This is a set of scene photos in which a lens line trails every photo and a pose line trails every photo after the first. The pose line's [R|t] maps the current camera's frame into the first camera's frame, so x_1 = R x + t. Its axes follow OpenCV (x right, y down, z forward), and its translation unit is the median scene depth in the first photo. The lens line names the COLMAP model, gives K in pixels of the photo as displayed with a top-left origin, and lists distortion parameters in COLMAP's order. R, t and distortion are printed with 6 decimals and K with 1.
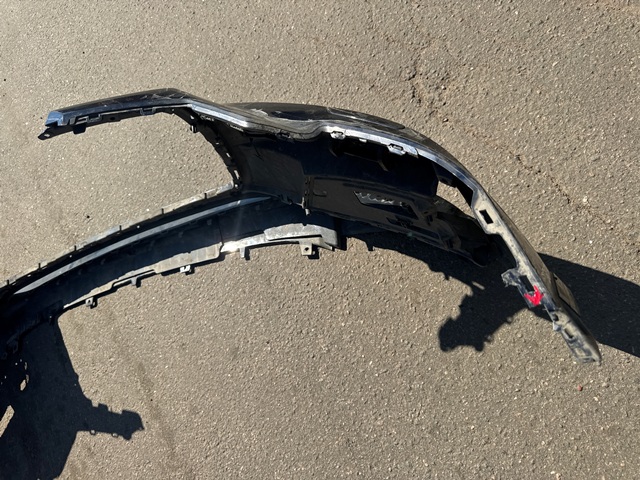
lens RADIAL K [[451.9, 0, 318.5], [0, 451.9, 238.8], [0, 0, 1]] dist [-0.007072, -0.010395]
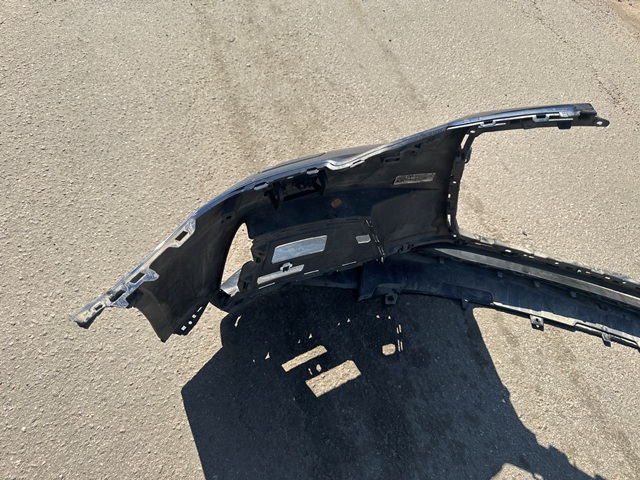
lens RADIAL K [[451.9, 0, 322.1], [0, 451.9, 241.2], [0, 0, 1]] dist [-0.007072, -0.010395]
pose [[0.725628, 0.649928, 0.225957, -1.109140], [-0.551179, 0.745595, -0.374552, 0.576587], [-0.411905, 0.147243, 0.899252, 0.403888]]
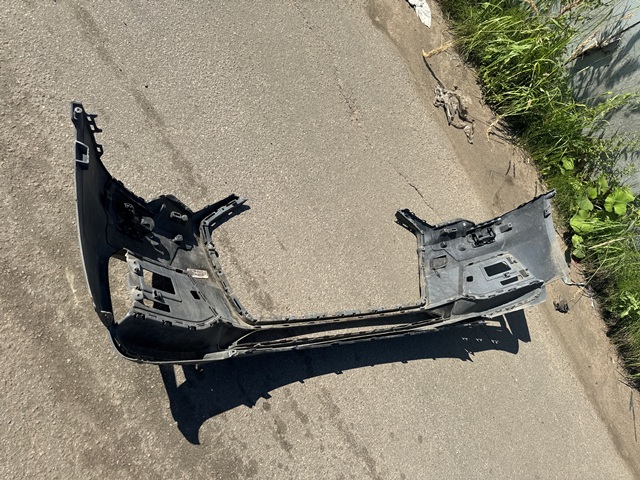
lens RADIAL K [[451.9, 0, 319.4], [0, 451.9, 241.8], [0, 0, 1]] dist [-0.007072, -0.010395]
pose [[0.472814, 0.314580, 0.823096, -1.678487], [-0.260208, 0.942291, -0.210664, 0.004178], [-0.841866, -0.114571, 0.527385, 0.413606]]
